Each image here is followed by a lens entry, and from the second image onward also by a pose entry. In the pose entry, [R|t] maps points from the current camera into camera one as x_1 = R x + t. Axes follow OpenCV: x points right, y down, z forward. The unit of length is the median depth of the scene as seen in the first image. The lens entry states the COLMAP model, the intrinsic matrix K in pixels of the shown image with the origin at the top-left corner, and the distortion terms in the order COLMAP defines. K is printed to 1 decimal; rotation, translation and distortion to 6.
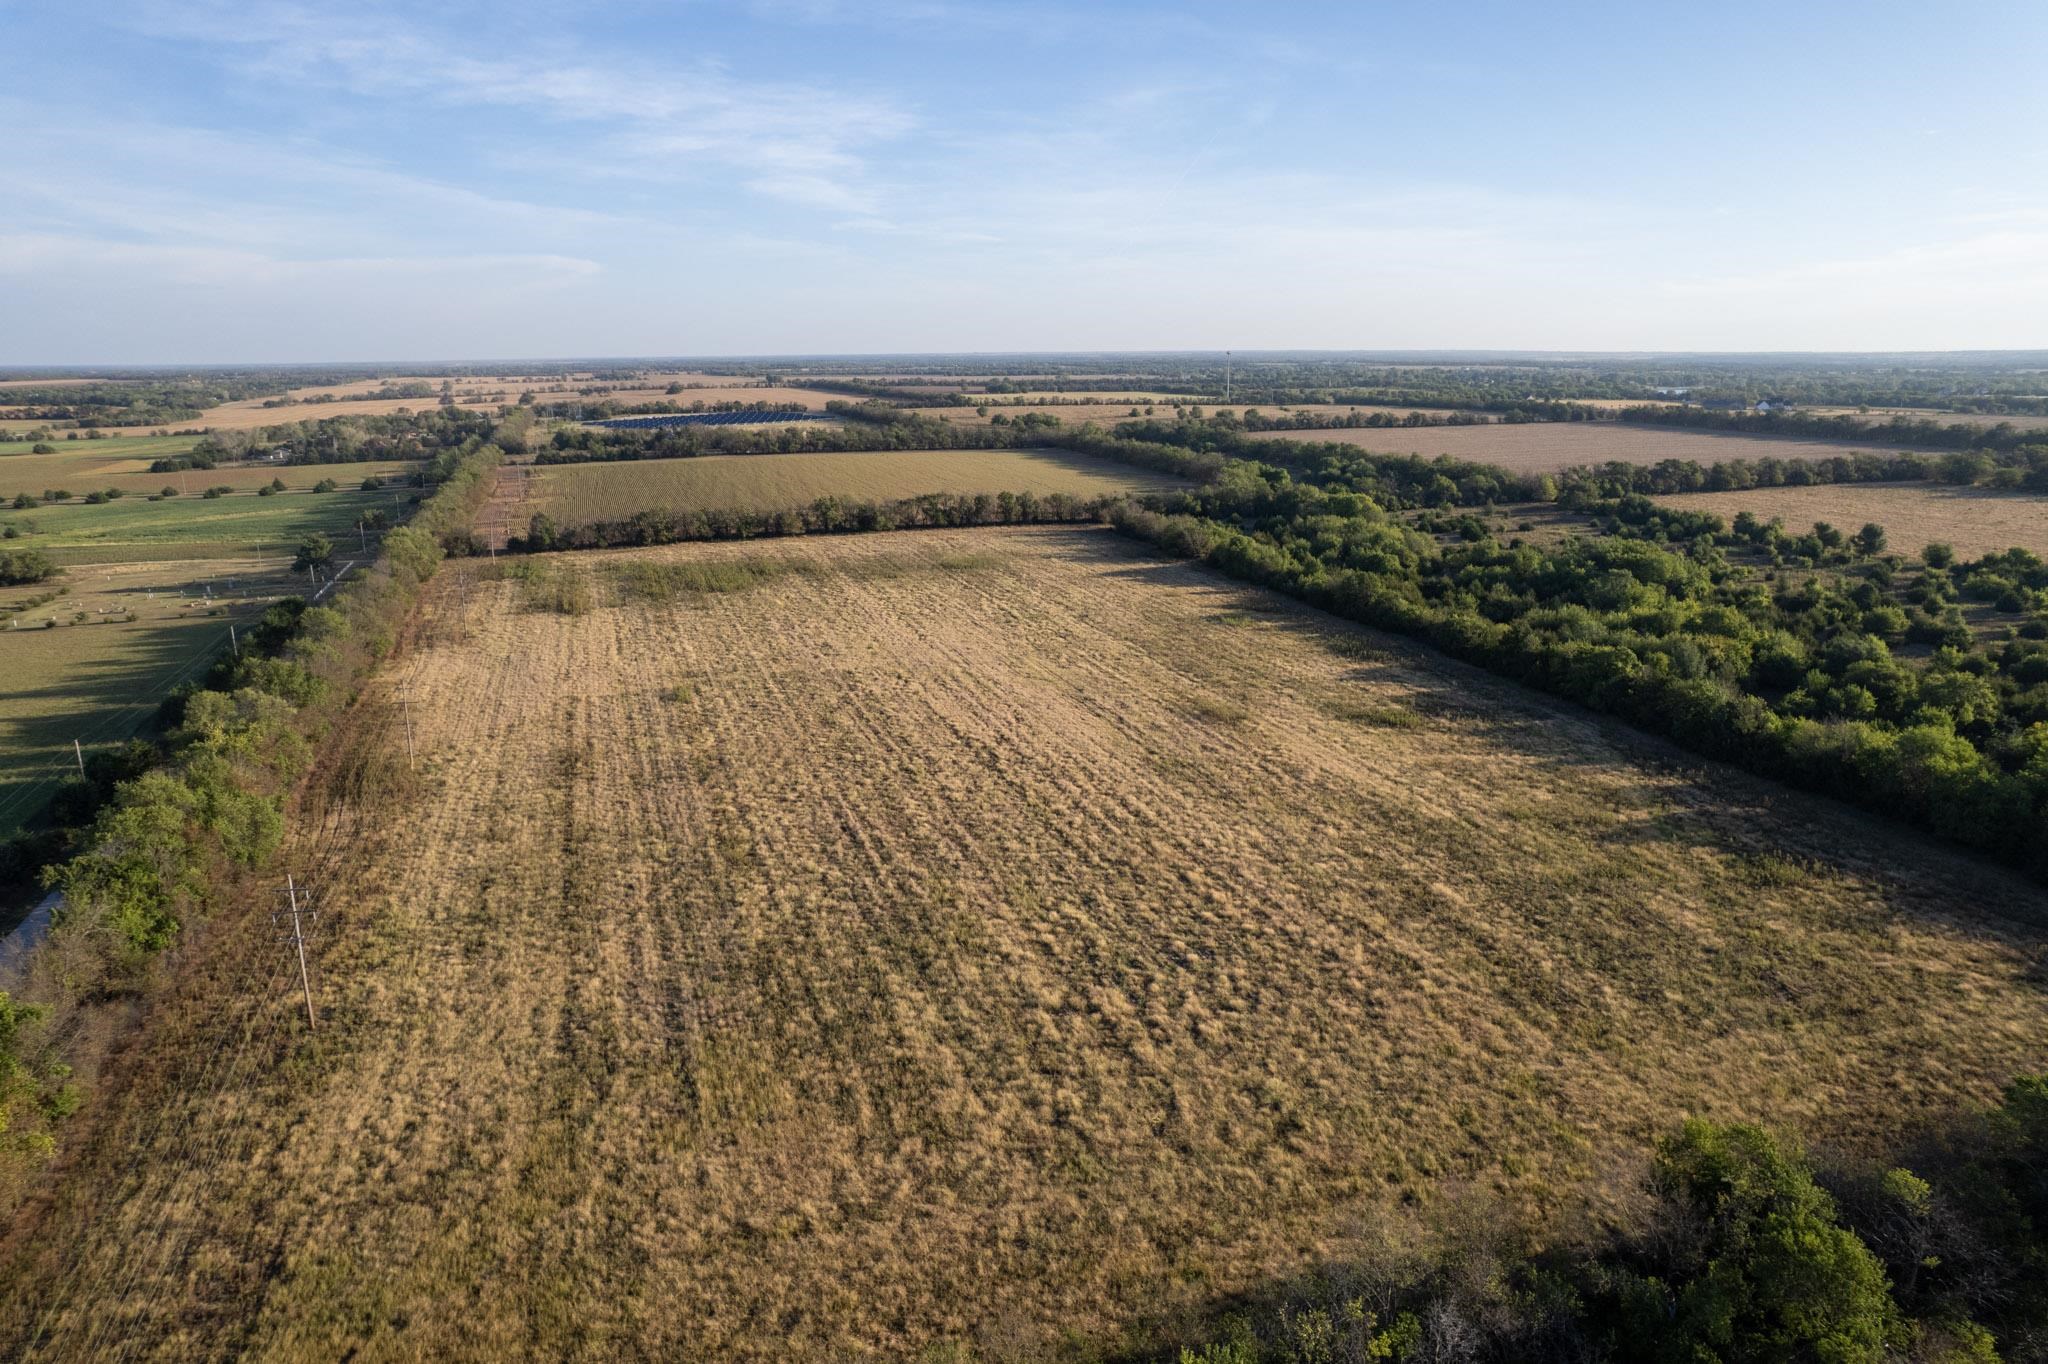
lens RADIAL K [[1311.9, 0, 1022.3], [0, 1311.9, 686.6], [0, 0, 1]] dist [-0.080845, 0.075615]
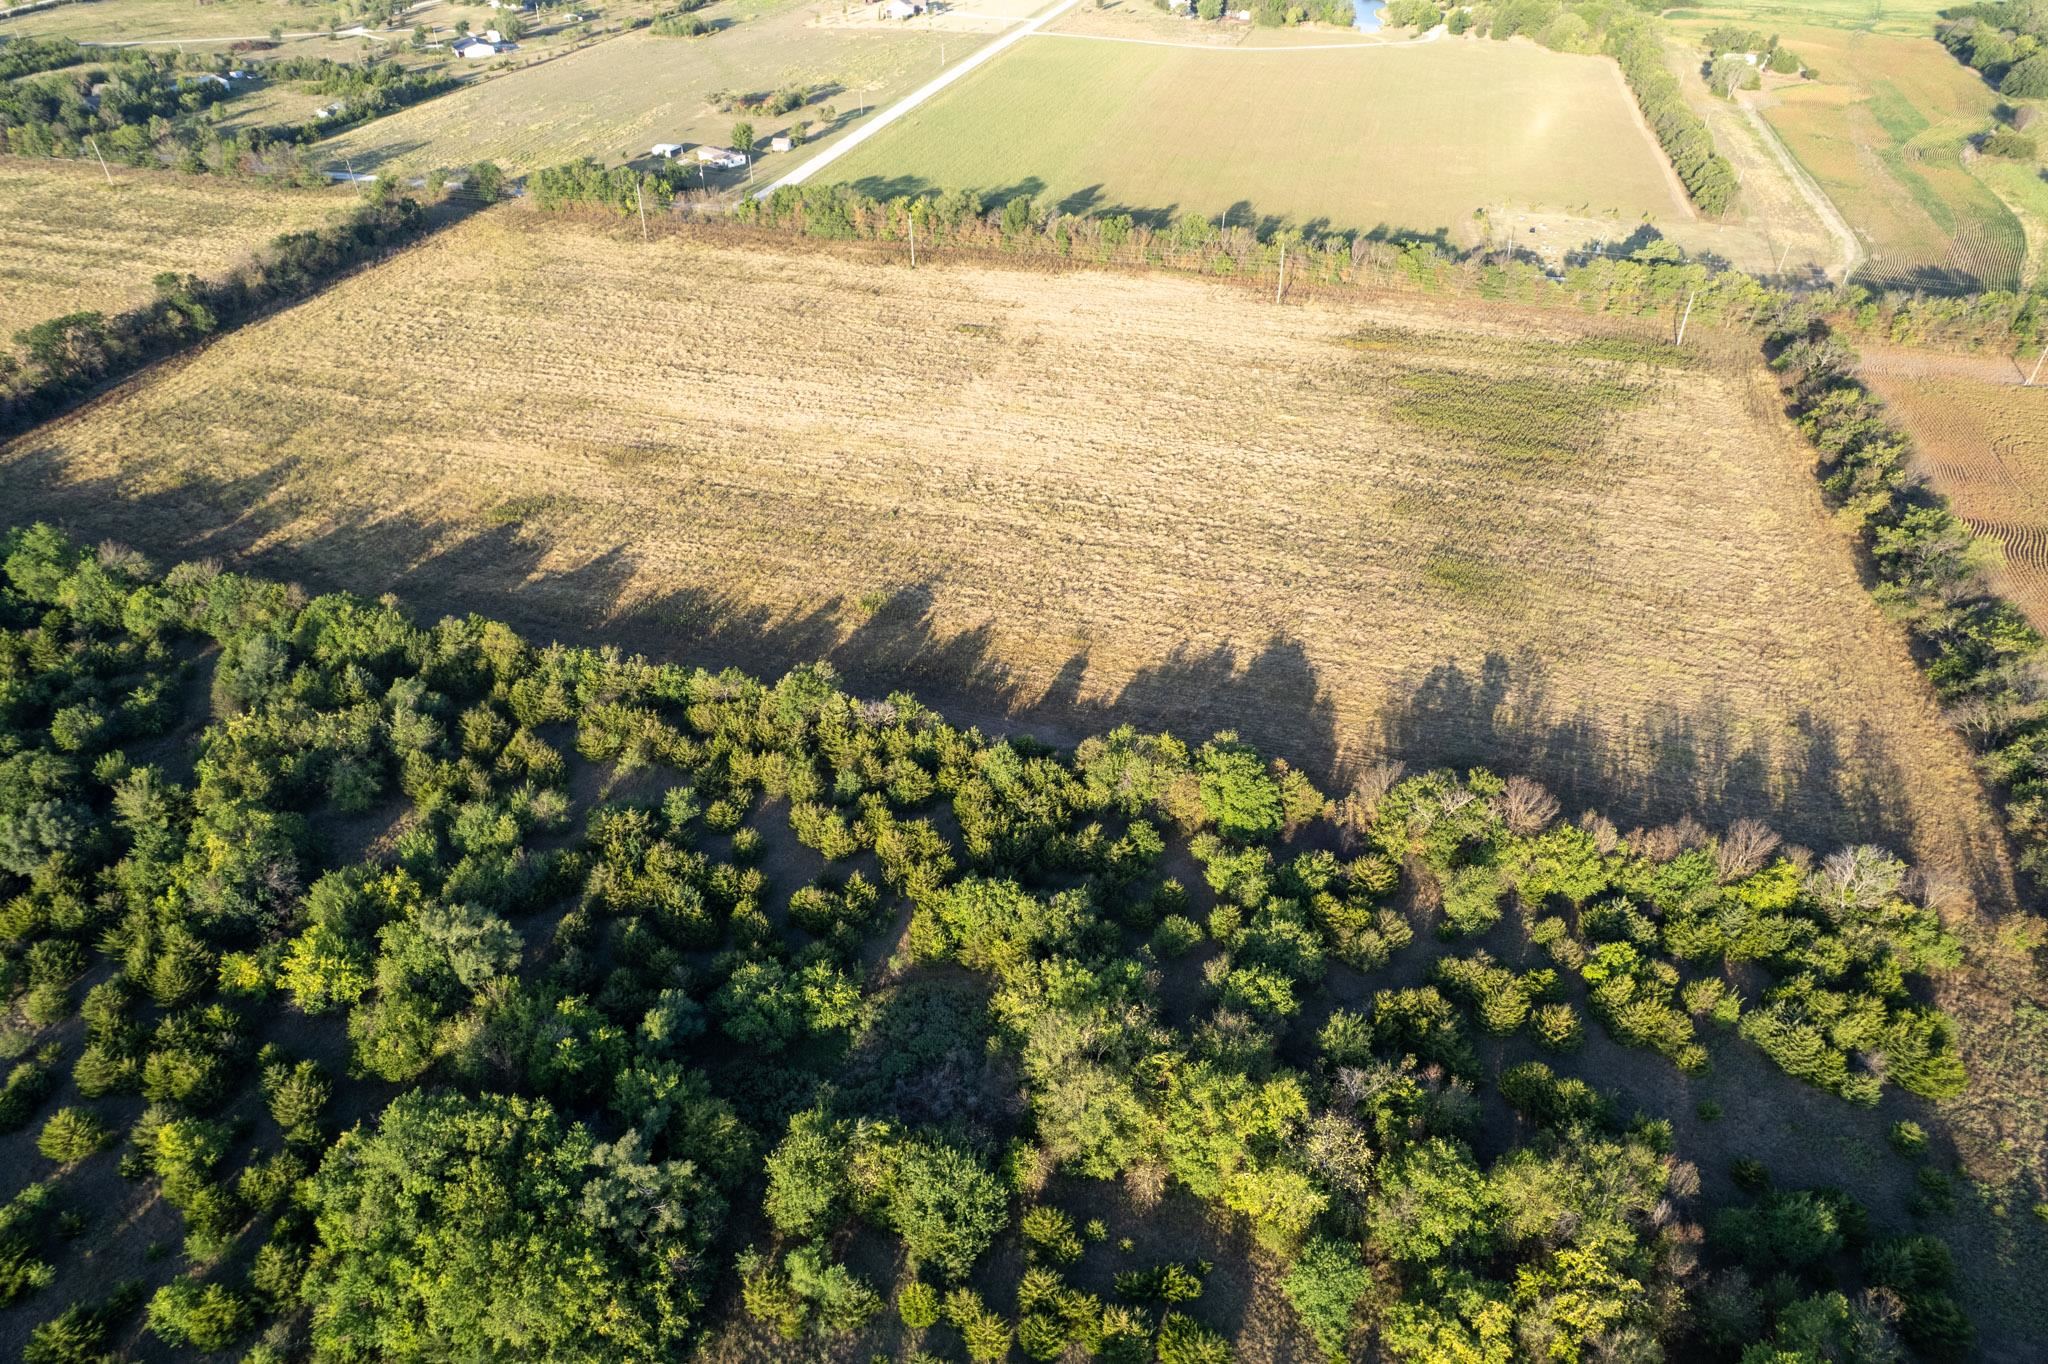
lens RADIAL K [[1311.9, 0, 1018.2], [0, 1311.9, 684.0], [0, 0, 1]] dist [-0.080845, 0.075615]
pose [[-0.557650, 0.501991, -0.661083, 0.376433], [-0.215025, 0.681868, 0.699157, -0.333626], [0.801742, 0.532034, -0.272304, 0.764198]]
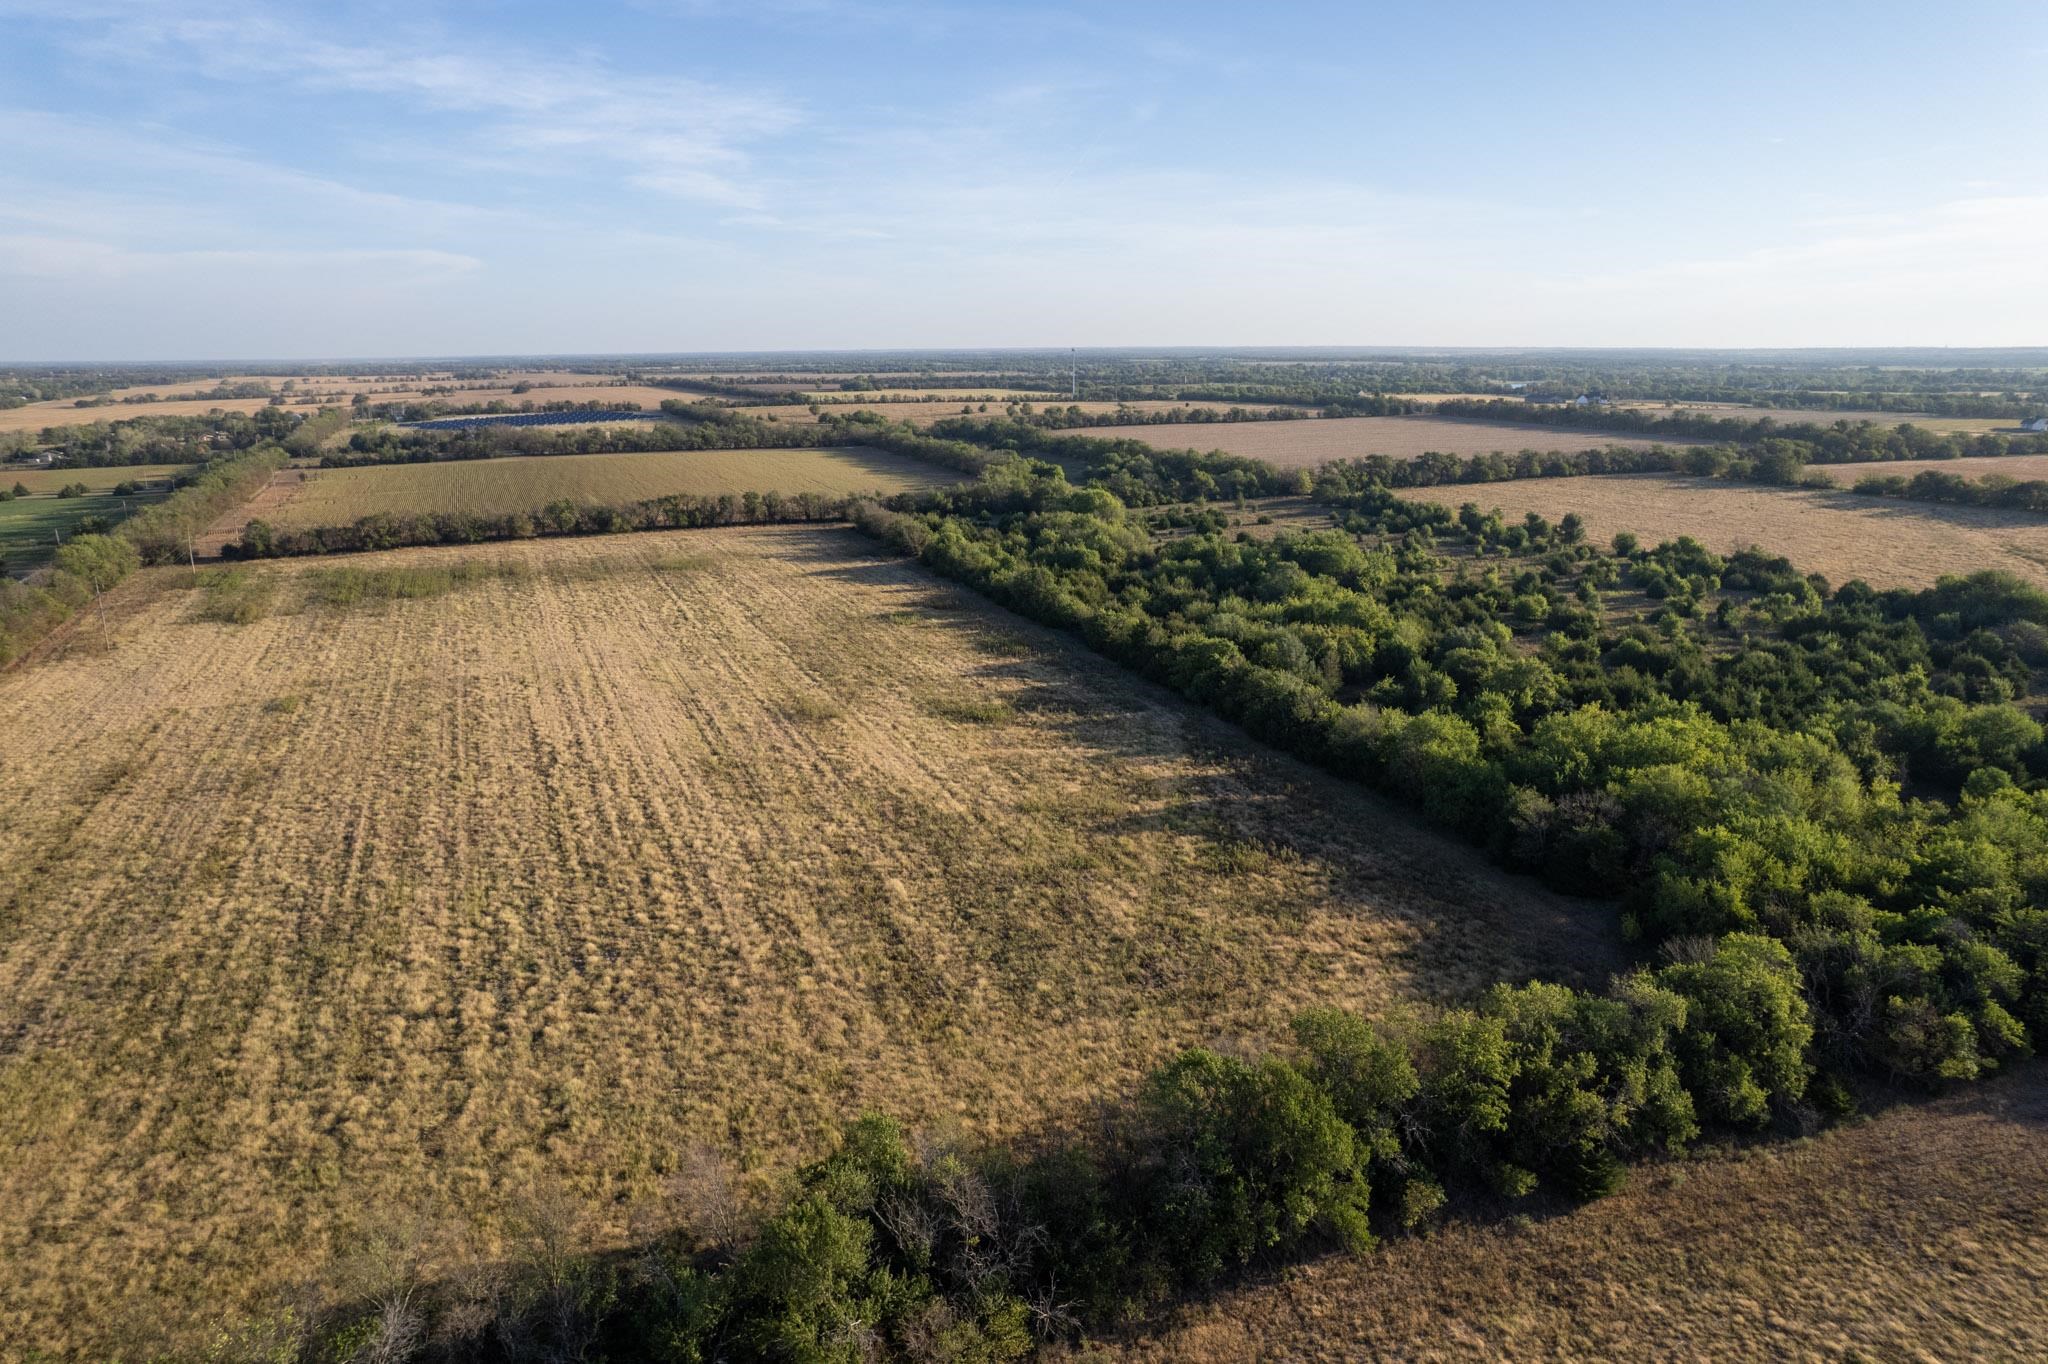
lens RADIAL K [[1311.9, 0, 1022.5], [0, 1311.9, 687.4], [0, 0, 1]] dist [-0.080845, 0.075615]
pose [[0.996847, -0.019984, 0.076790, 0.103943], [0.019758, 0.999798, 0.003699, 0.000311], [-0.076848, -0.002170, 0.997040, -0.005462]]
